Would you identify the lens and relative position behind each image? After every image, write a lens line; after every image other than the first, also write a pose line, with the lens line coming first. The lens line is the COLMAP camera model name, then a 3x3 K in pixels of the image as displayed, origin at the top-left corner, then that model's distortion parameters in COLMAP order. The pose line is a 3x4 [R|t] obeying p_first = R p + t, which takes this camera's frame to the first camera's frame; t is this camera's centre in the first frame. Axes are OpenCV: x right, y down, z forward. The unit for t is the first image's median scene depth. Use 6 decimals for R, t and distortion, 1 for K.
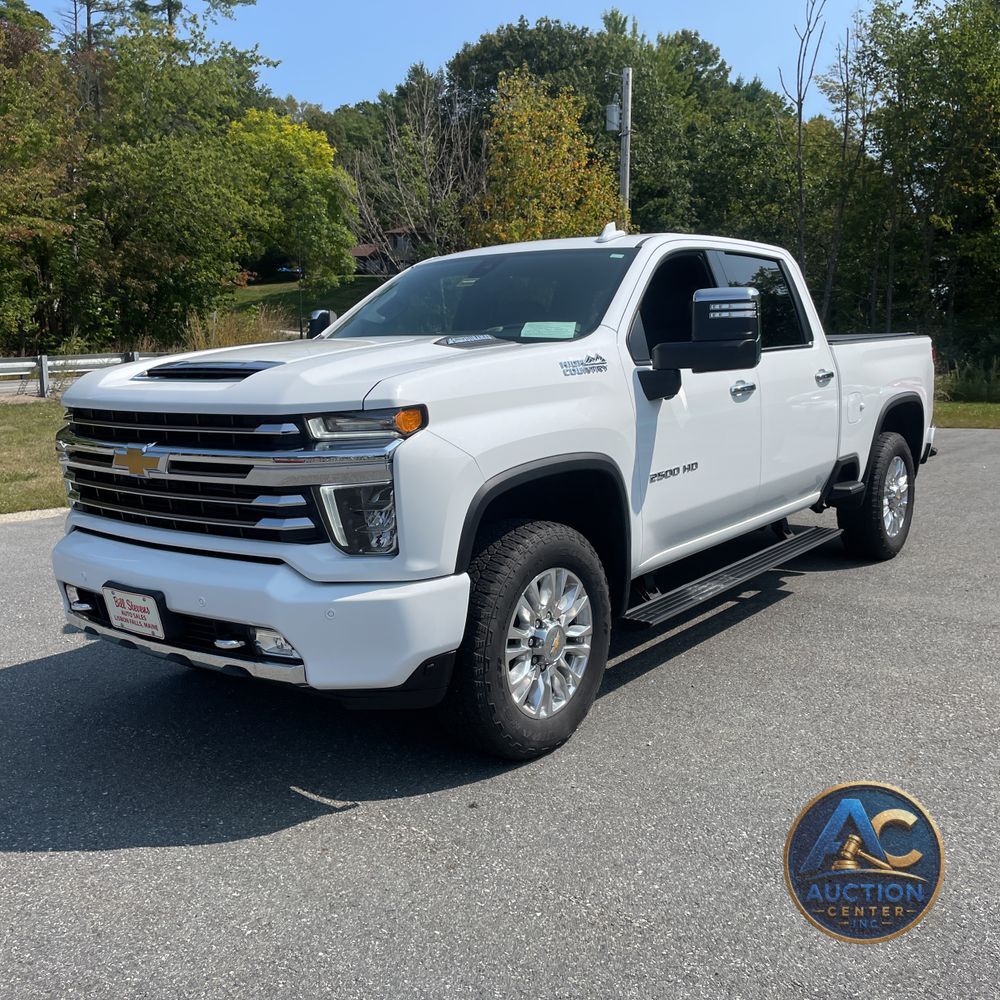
lens RADIAL K [[1013.3, 0, 499.1], [0, 1013.3, 493.1], [0, 0, 1]] dist [0.031966, 0.000000]
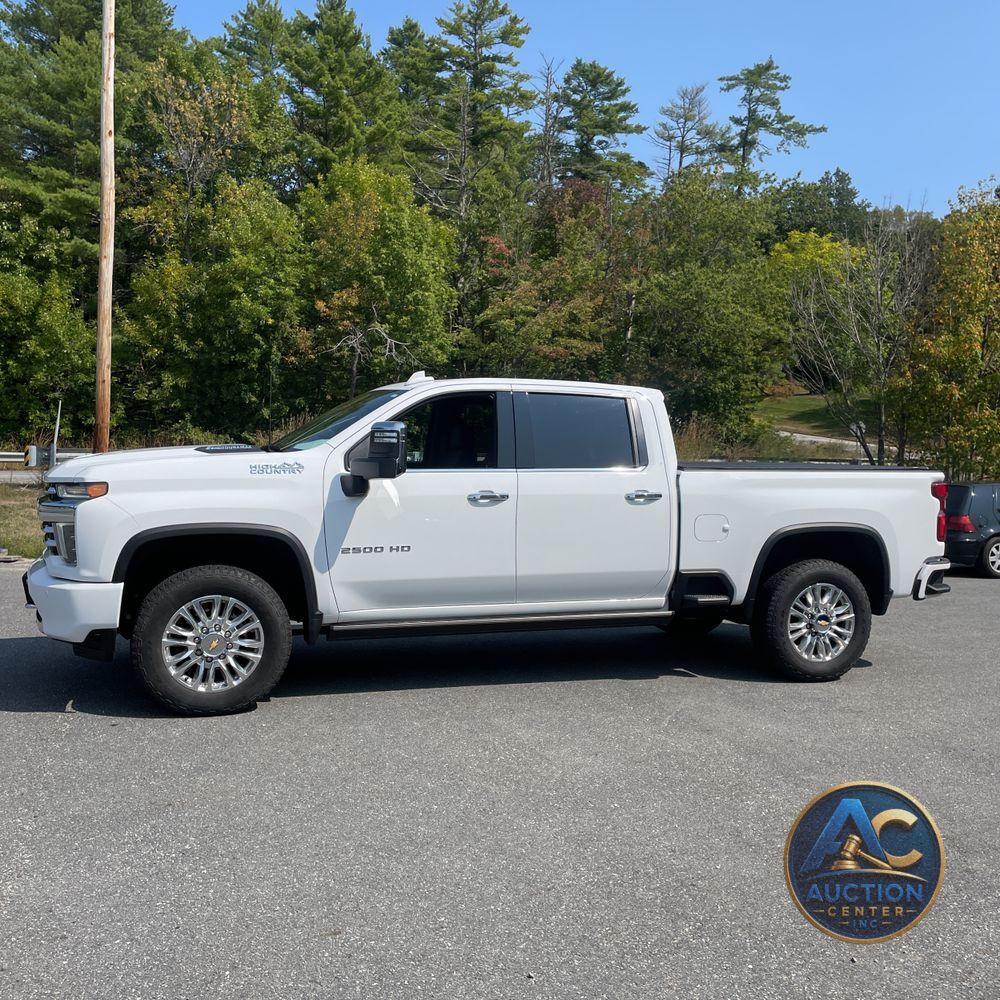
lens RADIAL K [[1013.3, 0, 501.2], [0, 1013.3, 504.0], [0, 0, 1]] dist [0.031966, 0.000000]
pose [[0.835952, 0.074006, -0.543790, 0.827191], [-0.123976, 0.990718, -0.055755, -0.021116], [0.534616, 0.114025, 0.837367, -0.058356]]
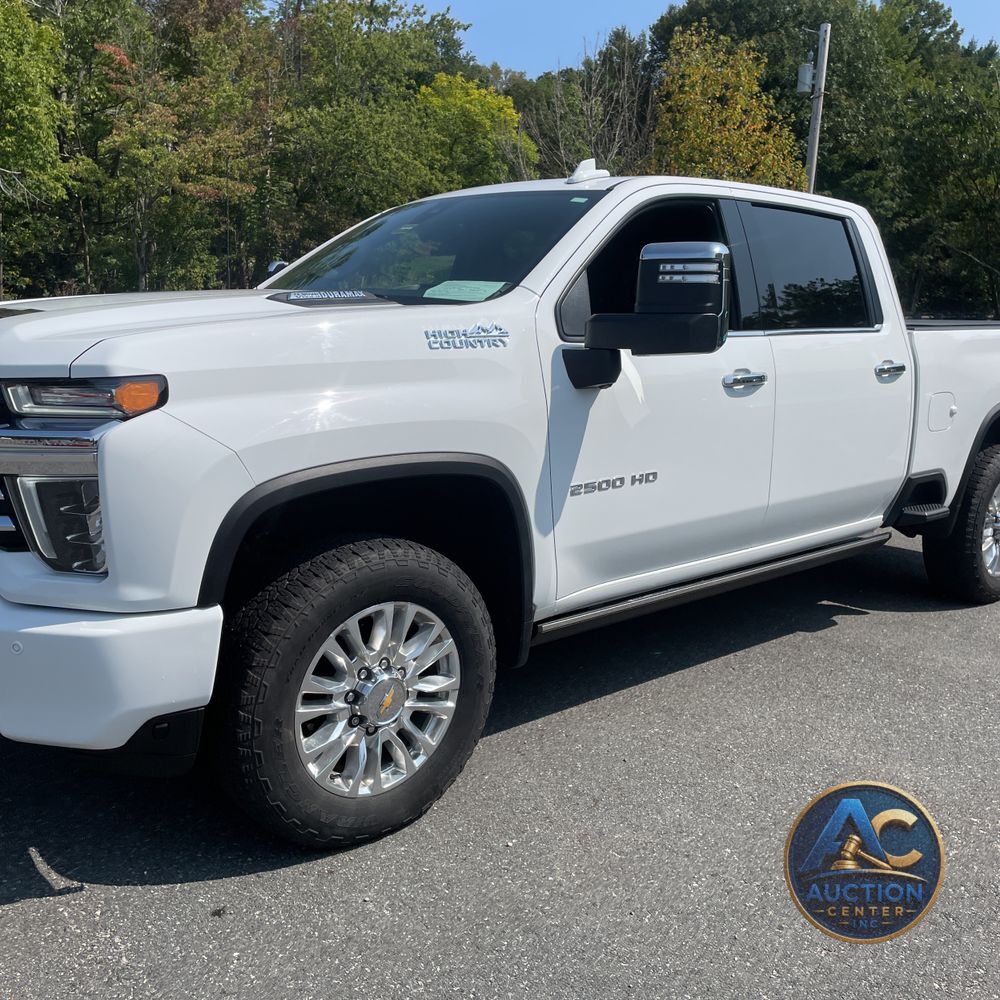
lens RADIAL K [[1013.3, 0, 499.0], [0, 1013.3, 495.4], [0, 0, 1]] dist [0.031966, 0.000000]
pose [[0.981450, 0.075076, -0.176407, 0.173030], [-0.070135, 0.996955, 0.034085, -0.024748], [0.178429, -0.021080, 0.983727, 0.178722]]
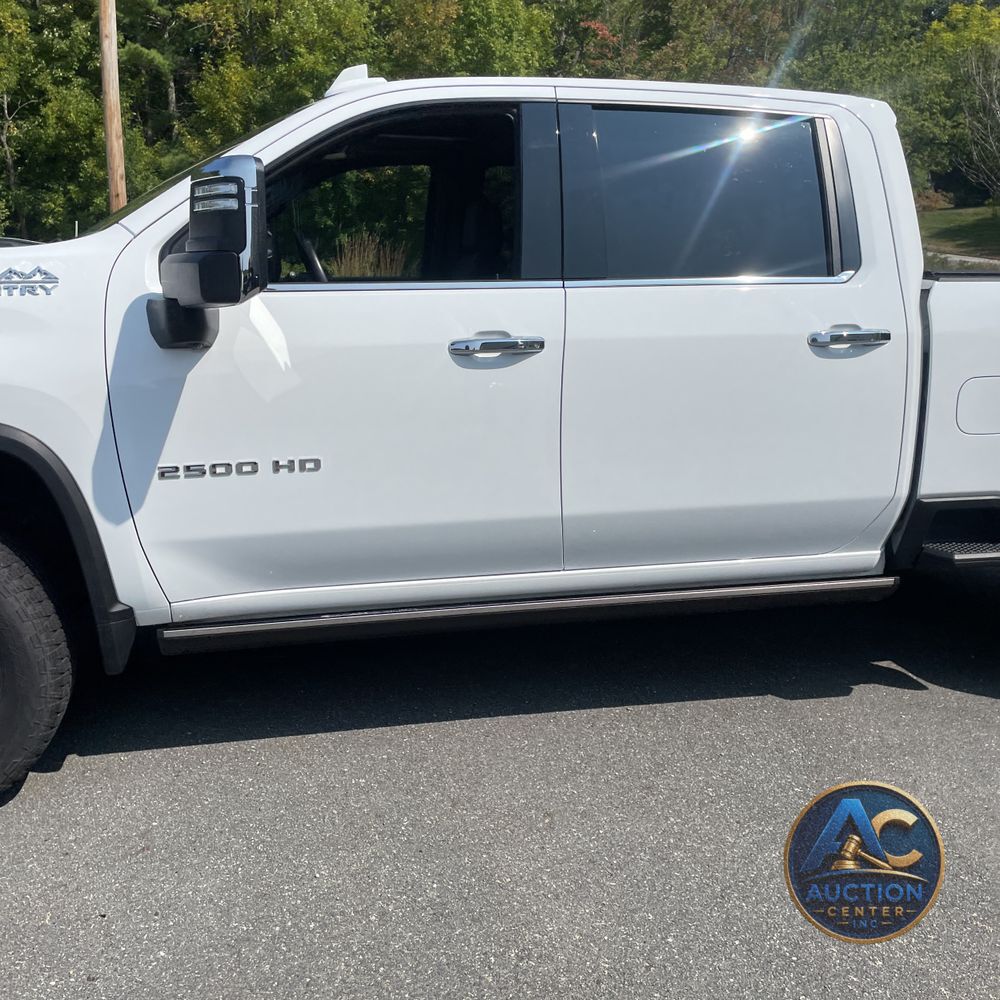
lens RADIAL K [[1013.3, 0, 501.8], [0, 1013.3, 501.9], [0, 0, 1]] dist [0.031966, 0.000000]
pose [[0.776457, 0.166703, -0.607721, 0.524204], [-0.120414, 0.985855, 0.116582, -0.071657], [0.618559, -0.017343, 0.785547, 0.476584]]
